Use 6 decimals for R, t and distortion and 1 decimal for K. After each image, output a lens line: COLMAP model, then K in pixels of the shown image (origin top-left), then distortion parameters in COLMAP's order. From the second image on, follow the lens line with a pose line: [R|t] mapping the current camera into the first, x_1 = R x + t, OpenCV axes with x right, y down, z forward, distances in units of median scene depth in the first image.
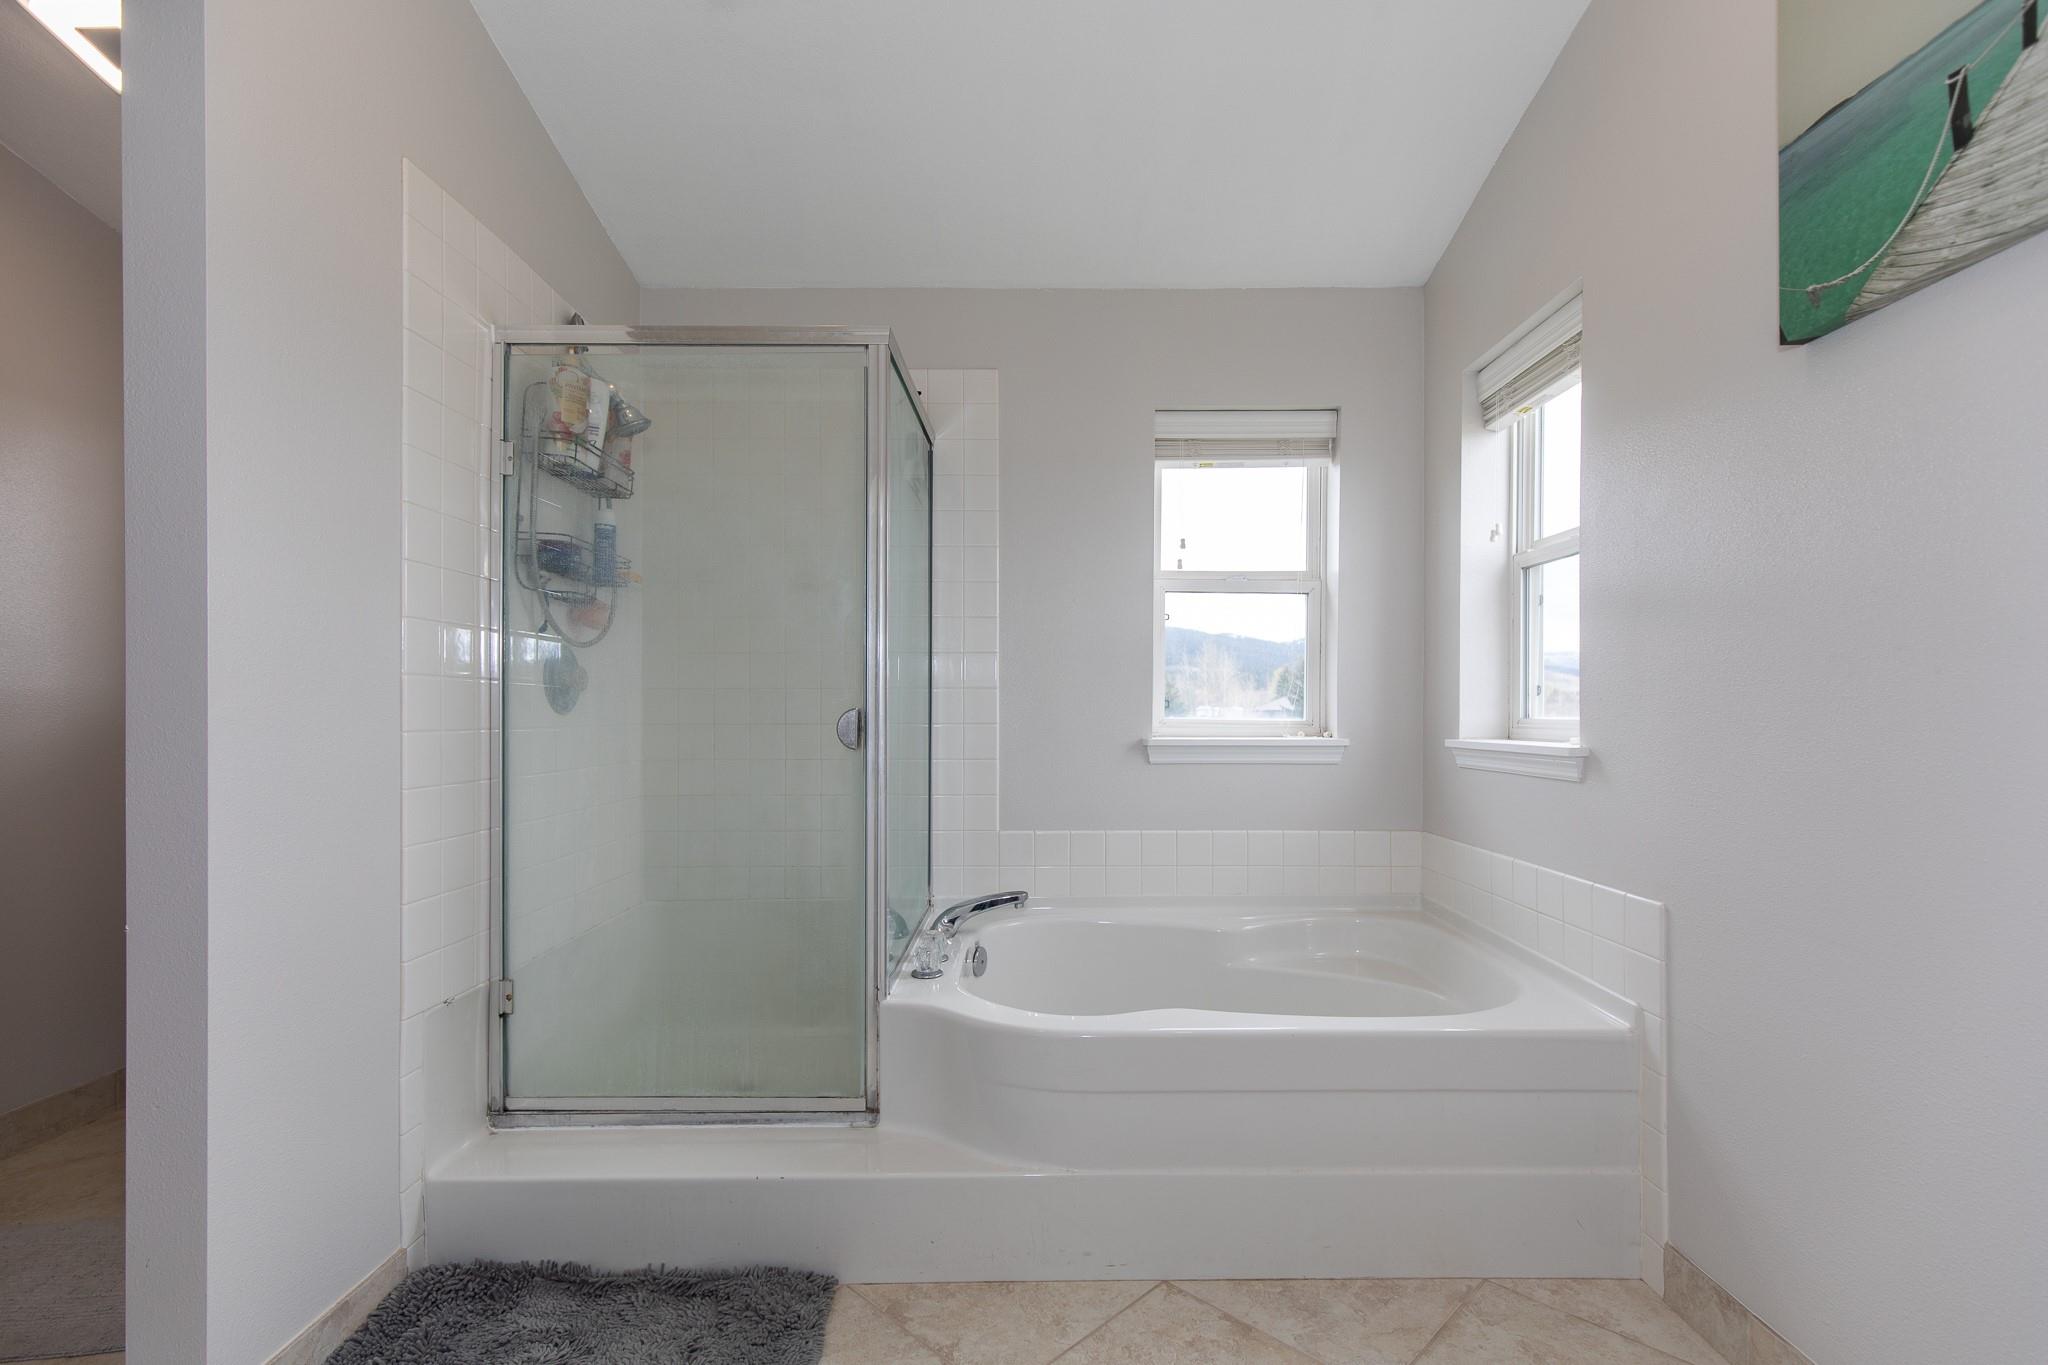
lens RADIAL K [[943.4, 0, 1040.9], [0, 943.4, 713.5], [0, 0, 1]] dist [-0.000178, -0.000635]
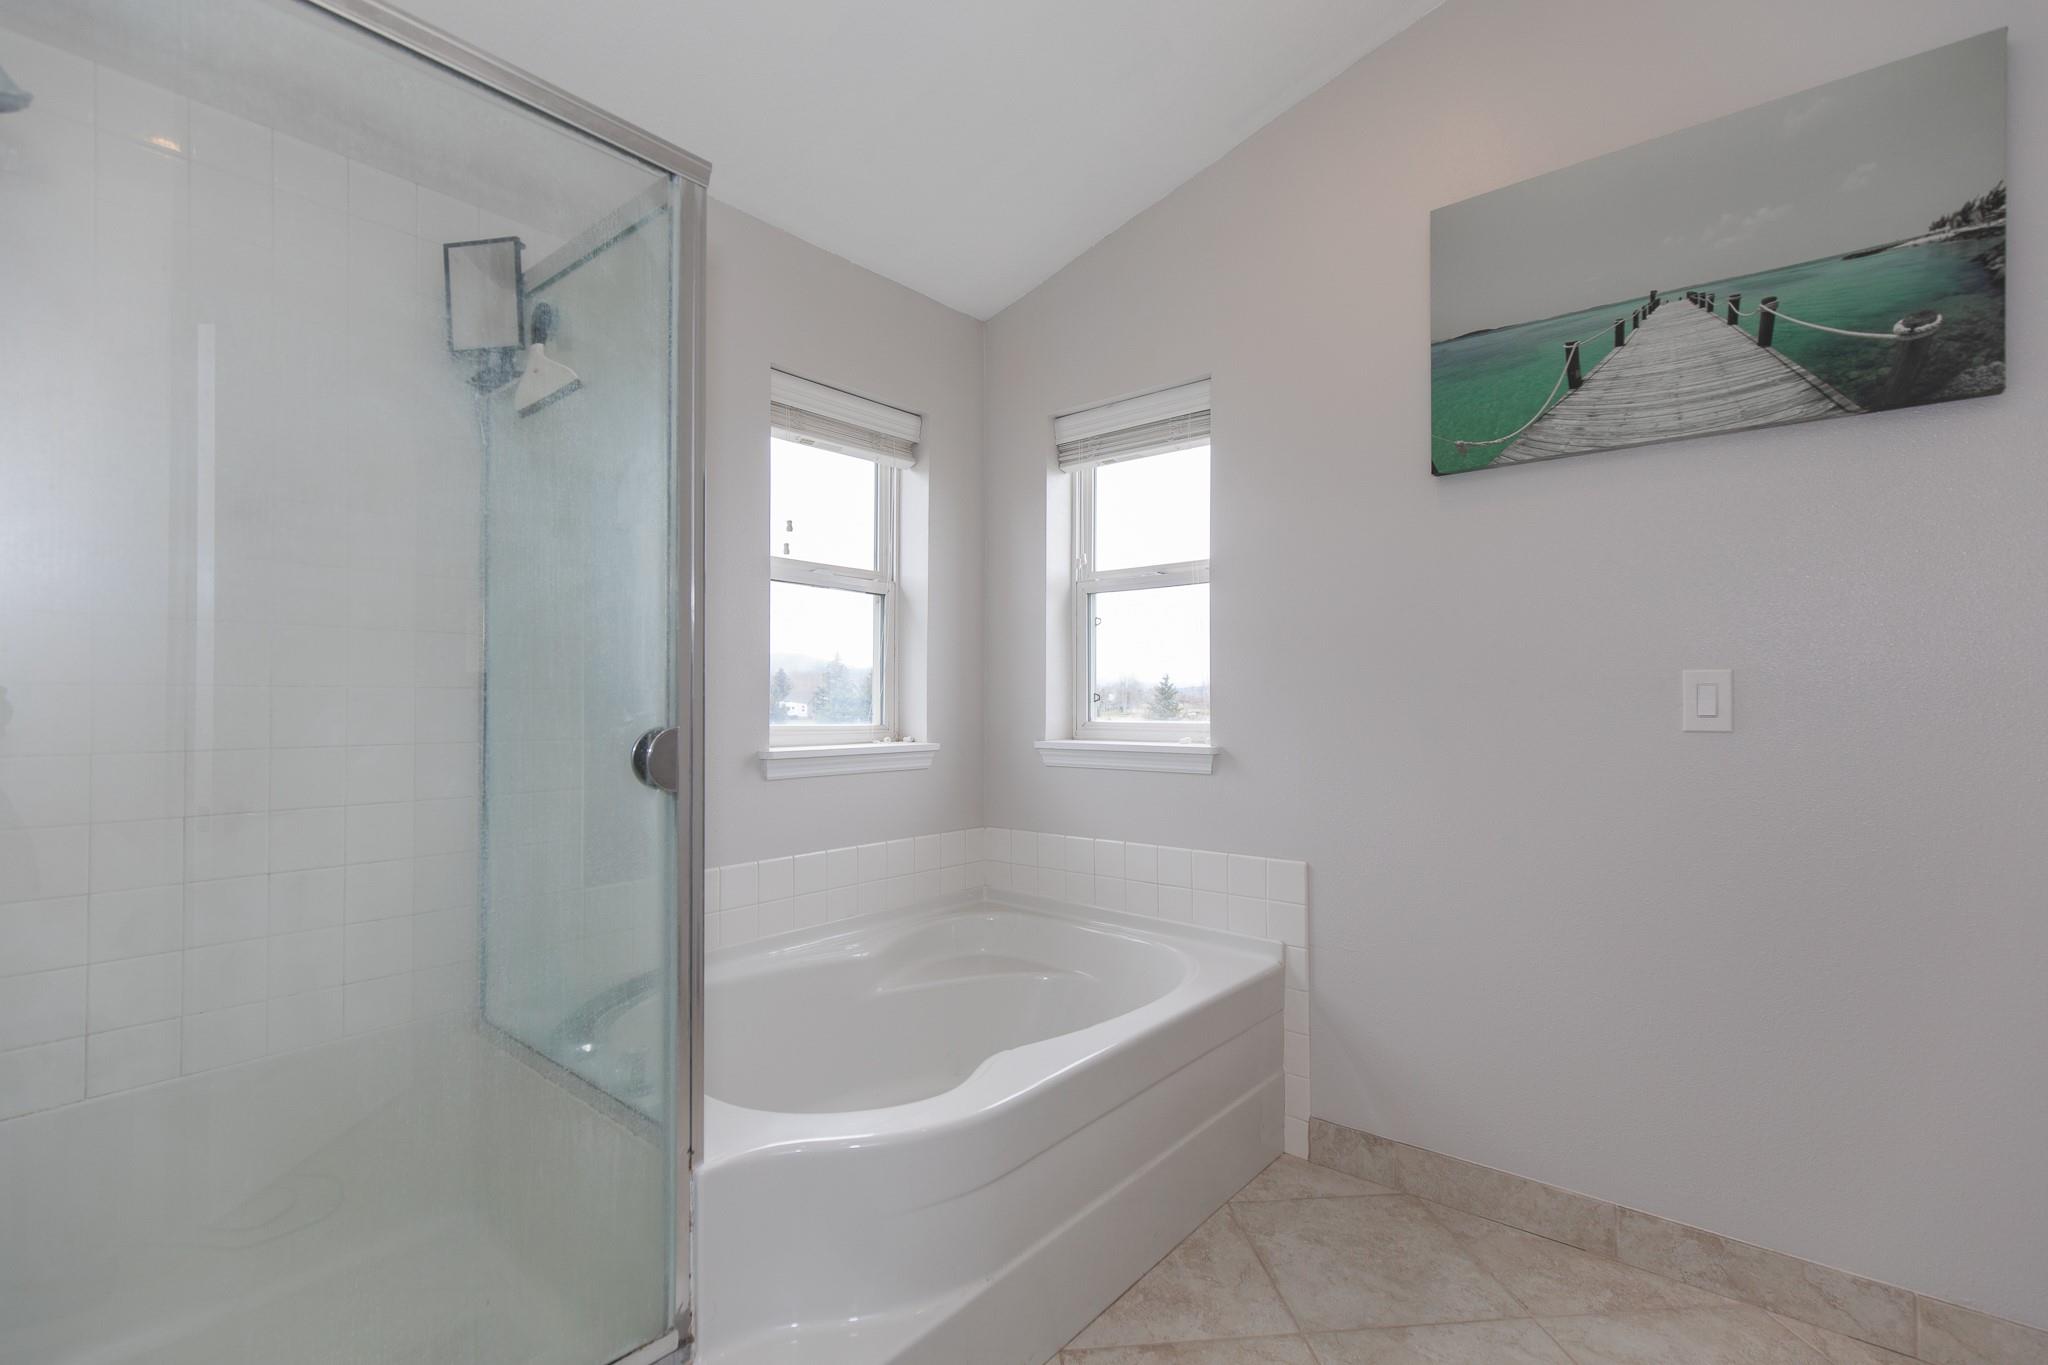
lens RADIAL K [[926.5, 0, 1038.4], [0, 926.5, 690.3], [0, 0, 1]] dist [0.006709, -0.001391]
pose [[0.633508, 0.011493, 0.773650, -0.594761], [0.001512, 0.999869, -0.016091, -0.021857], [-0.773734, 0.011364, 0.633408, 0.450470]]
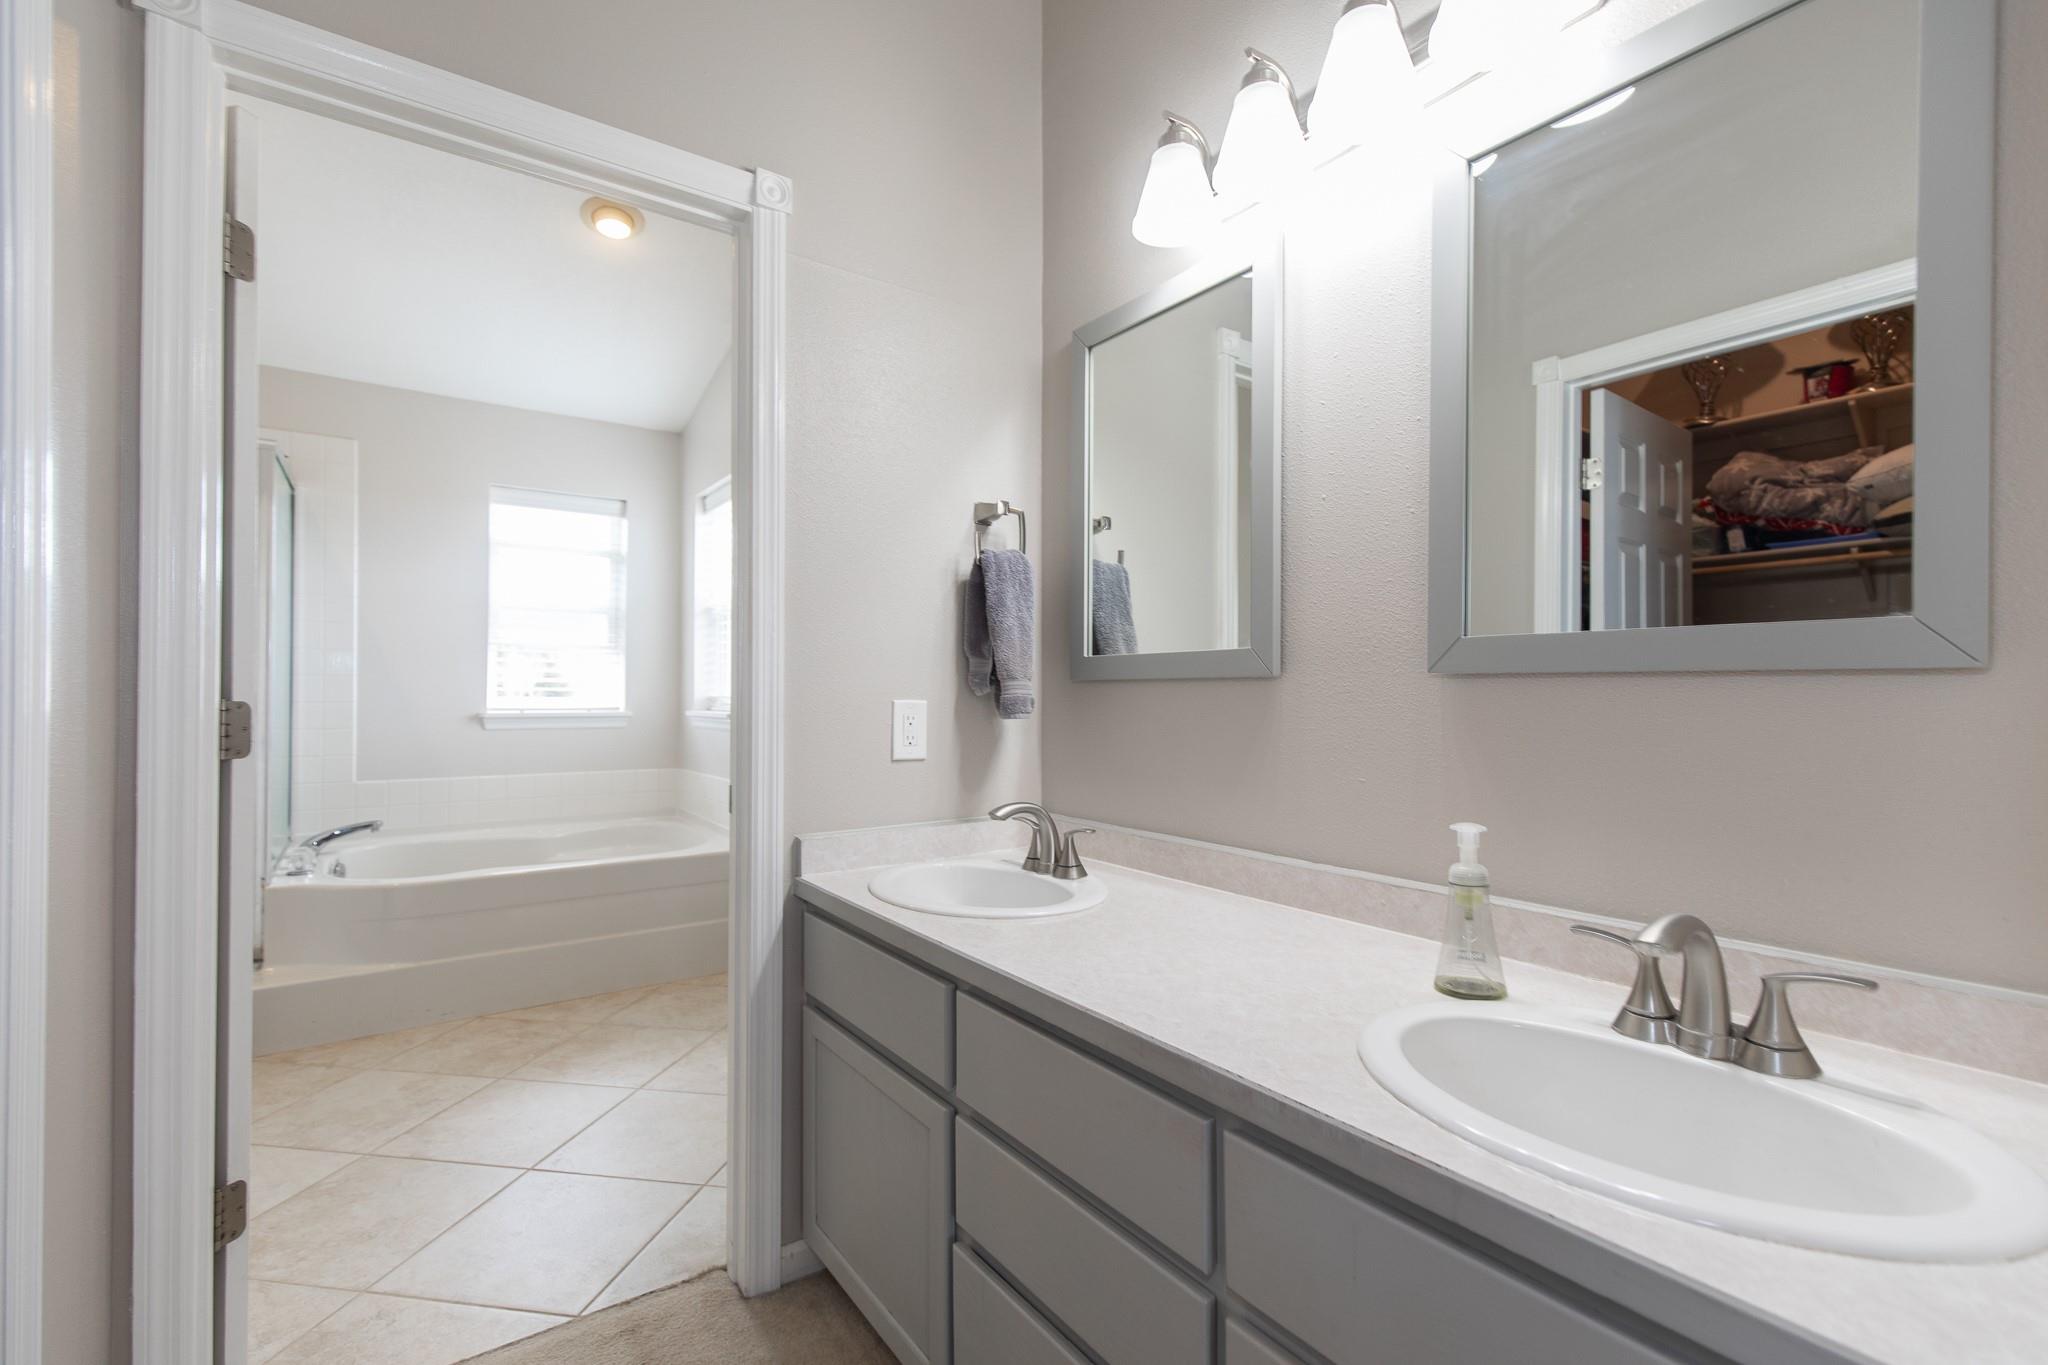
lens RADIAL K [[911.2, 0, 1024.0], [0, 911.2, 682.5], [0, 0, 1]] dist [0.003253, -0.000231]
pose [[0.817083, 0.007819, 0.576467, -0.027568], [-0.000154, 0.999911, -0.013344, -0.001964], [-0.576520, 0.010814, 0.817011, -1.011181]]
